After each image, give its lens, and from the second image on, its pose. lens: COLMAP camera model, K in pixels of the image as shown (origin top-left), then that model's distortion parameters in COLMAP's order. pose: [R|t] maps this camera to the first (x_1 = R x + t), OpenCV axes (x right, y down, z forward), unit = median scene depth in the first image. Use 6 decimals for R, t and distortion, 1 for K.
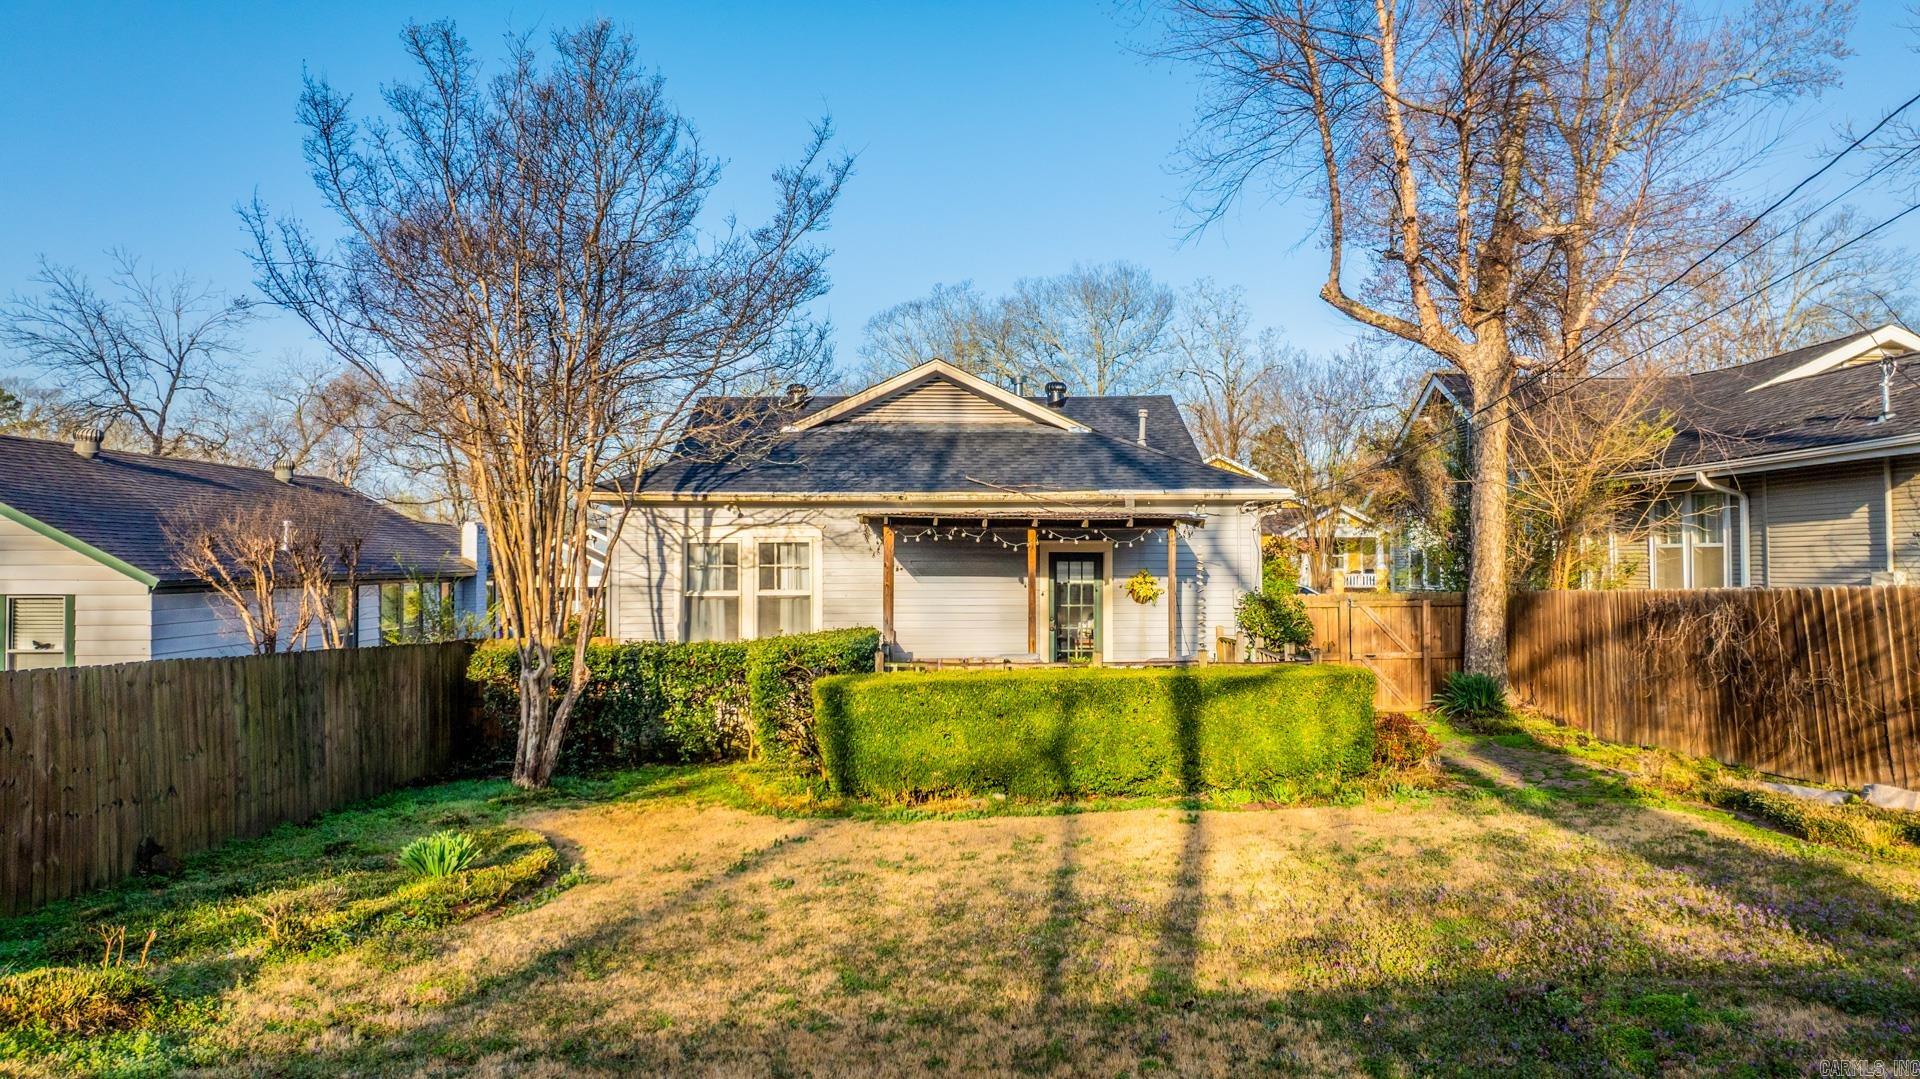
lens RADIAL K [[1370.7, 0, 960.0], [0, 1370.7, 539.5], [0, 0, 1]] dist [-0.023634, 0.000846]
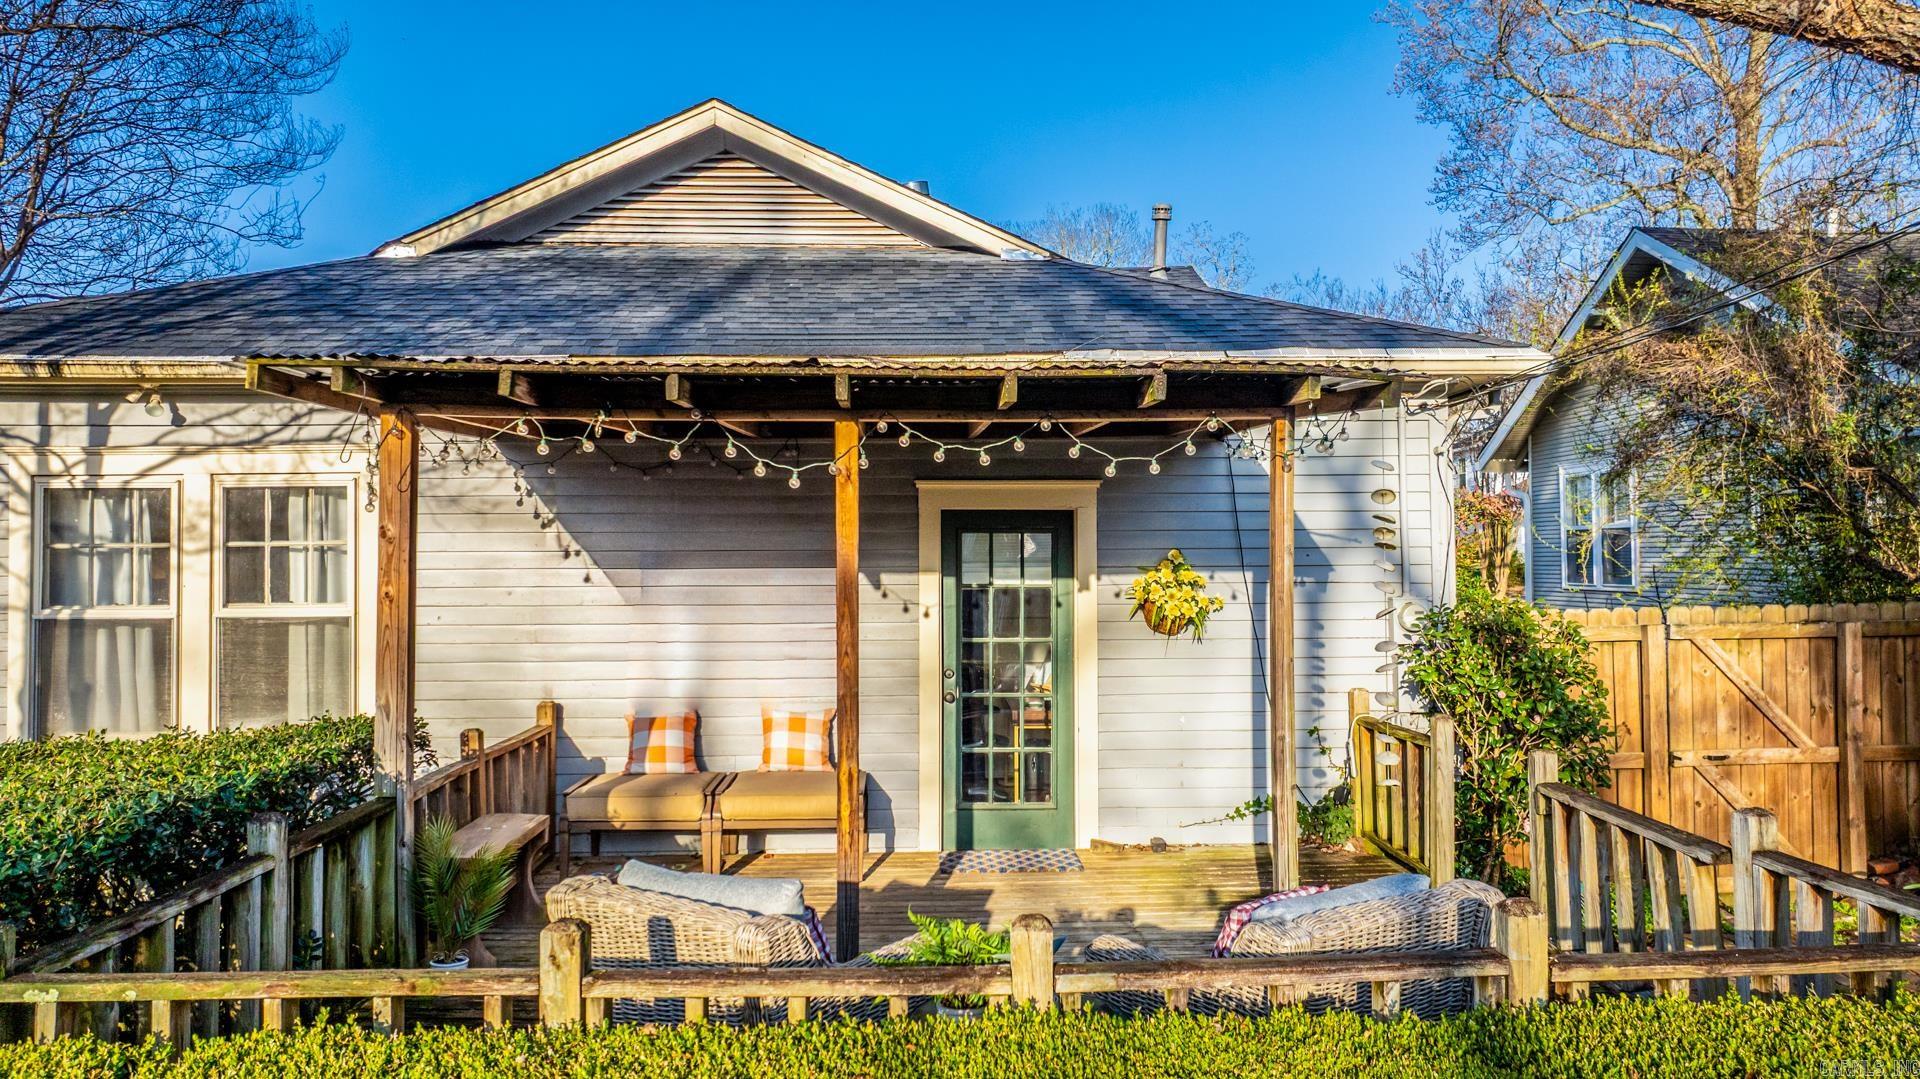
lens RADIAL K [[1370.7, 0, 960.0], [0, 1370.7, 539.5], [0, 0, 1]] dist [-0.023634, 0.000846]
pose [[0.999906, -0.002915, 0.013430, 0.065359], [0.002895, 0.999995, 0.001474, 0.017523], [-0.013434, -0.001435, 0.999909, 0.594168]]
